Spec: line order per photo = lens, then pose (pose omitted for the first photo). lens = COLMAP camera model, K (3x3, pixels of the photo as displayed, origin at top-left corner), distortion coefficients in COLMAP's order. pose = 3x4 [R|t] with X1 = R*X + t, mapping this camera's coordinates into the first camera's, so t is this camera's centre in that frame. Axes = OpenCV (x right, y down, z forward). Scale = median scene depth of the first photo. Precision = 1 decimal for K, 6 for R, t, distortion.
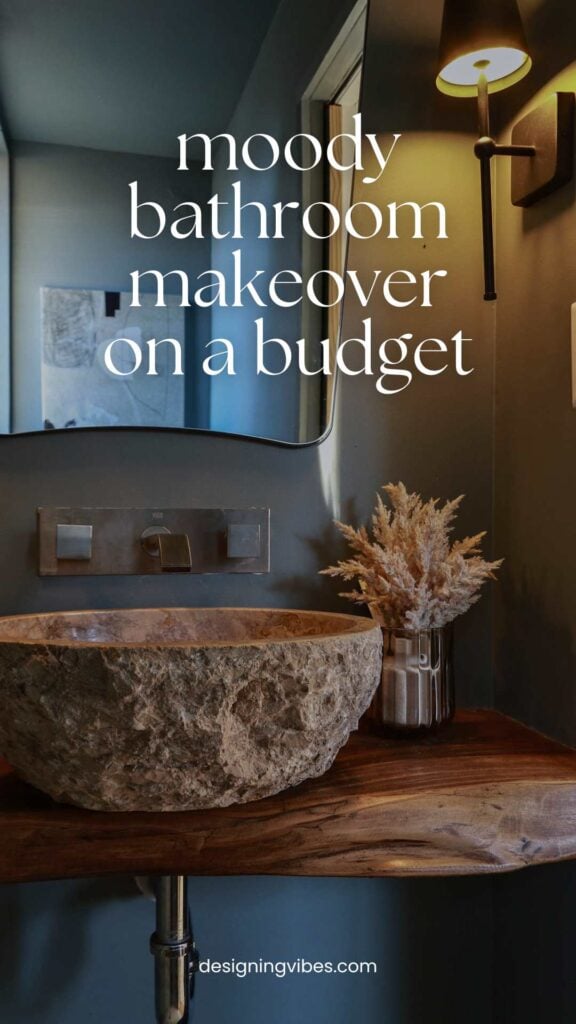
lens RADIAL K [[857.1, 0, 270.6], [0, 857.1, 501.0], [0, 0, 1]] dist [0.014661, -0.027044]
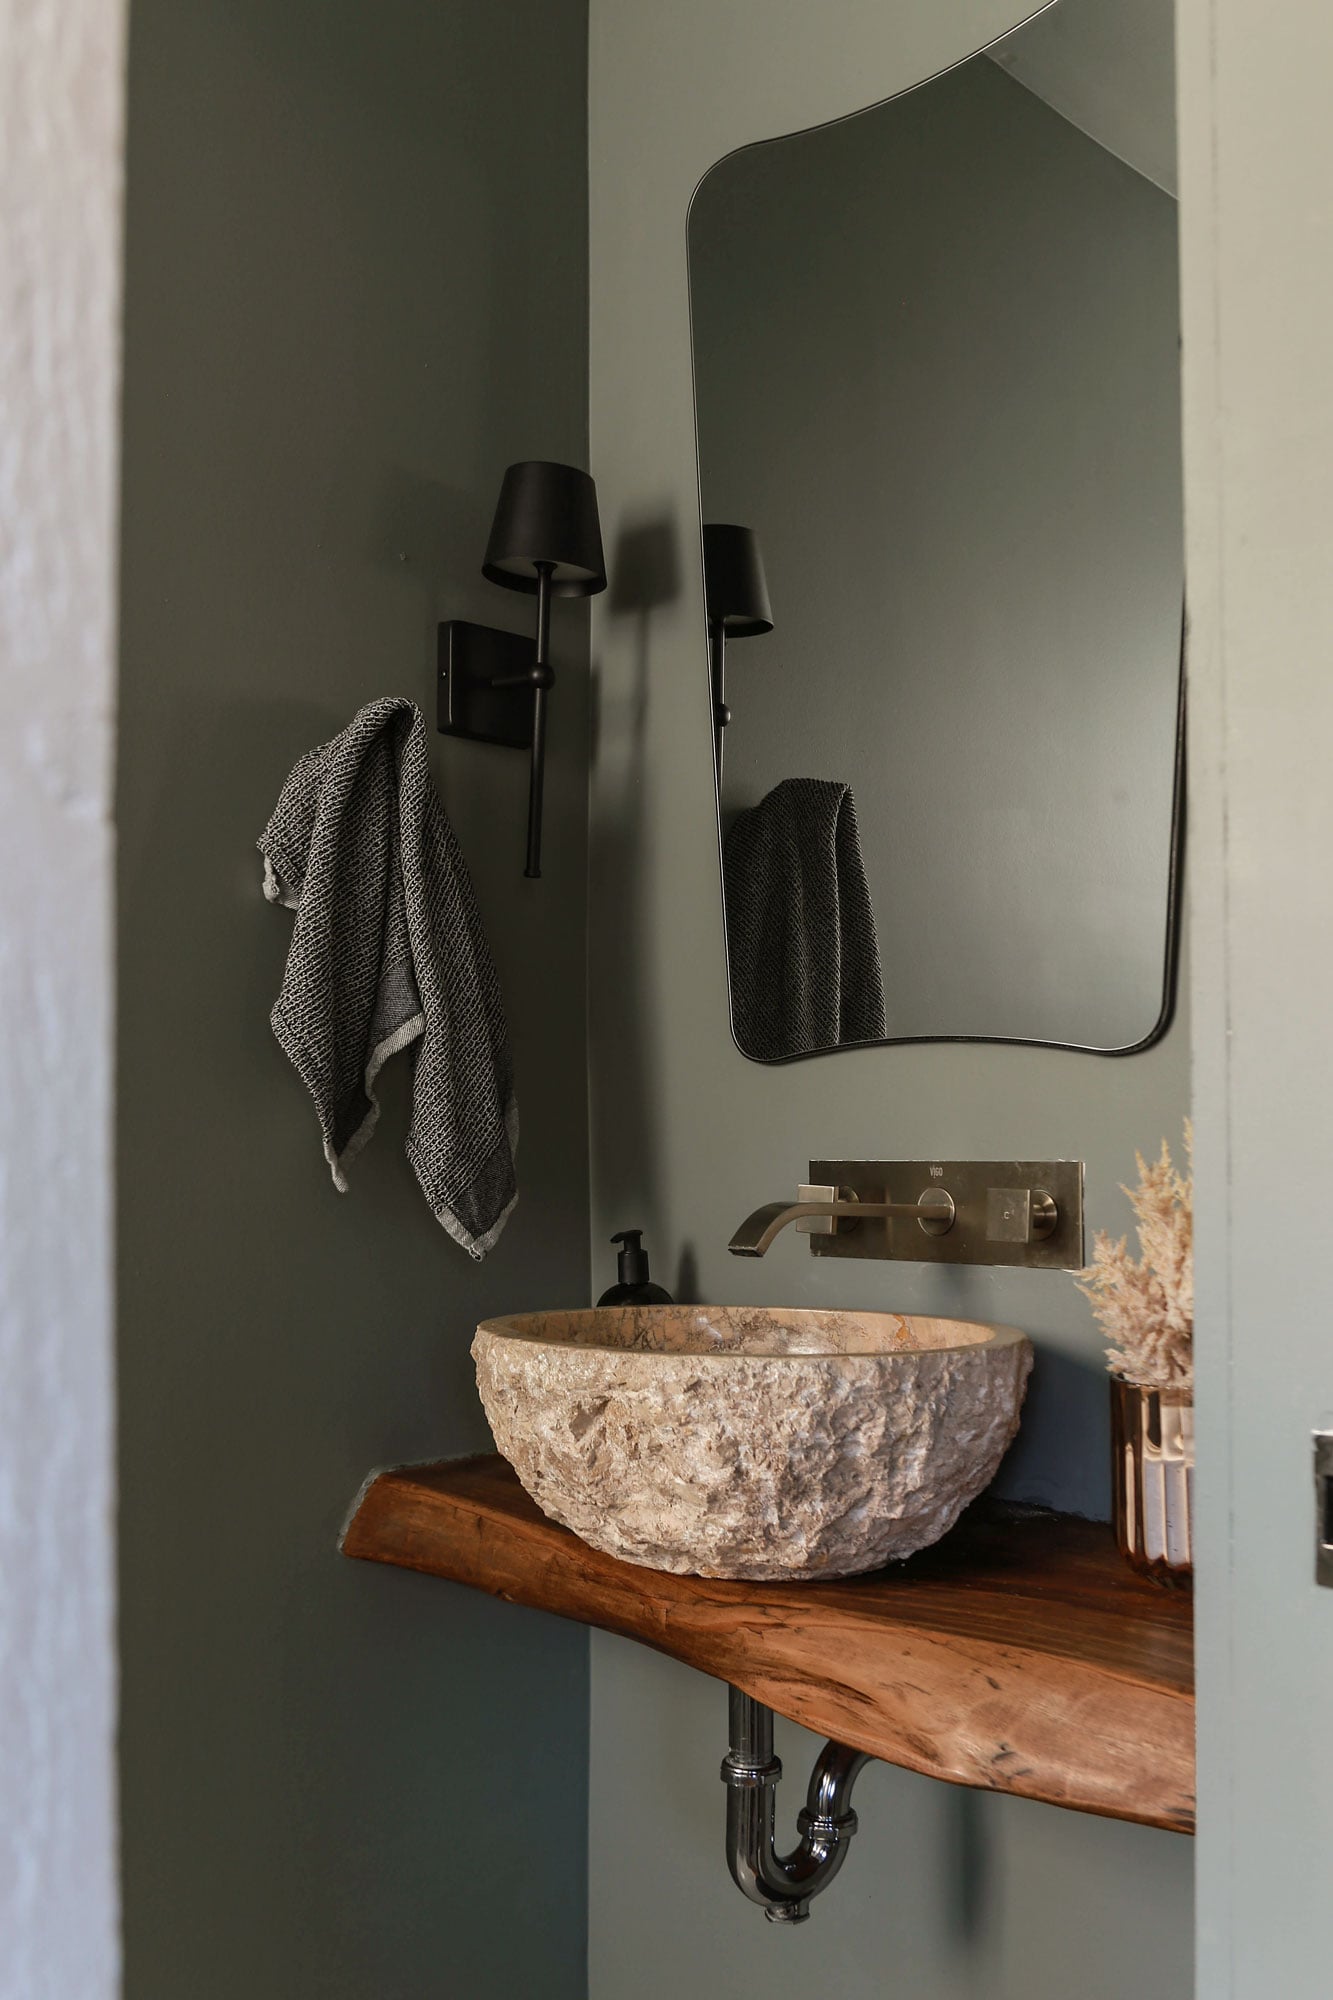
lens RADIAL K [[1782.8, 0, 940.4], [0, 1782.8, 1097.2], [0, 0, 1]] dist [-0.041898, 0.053033]
pose [[0.589758, -0.024684, -0.807203, 1.291819], [0.019537, 0.999676, -0.016296, -0.024236], [0.807344, -0.006160, 0.590050, 0.274857]]
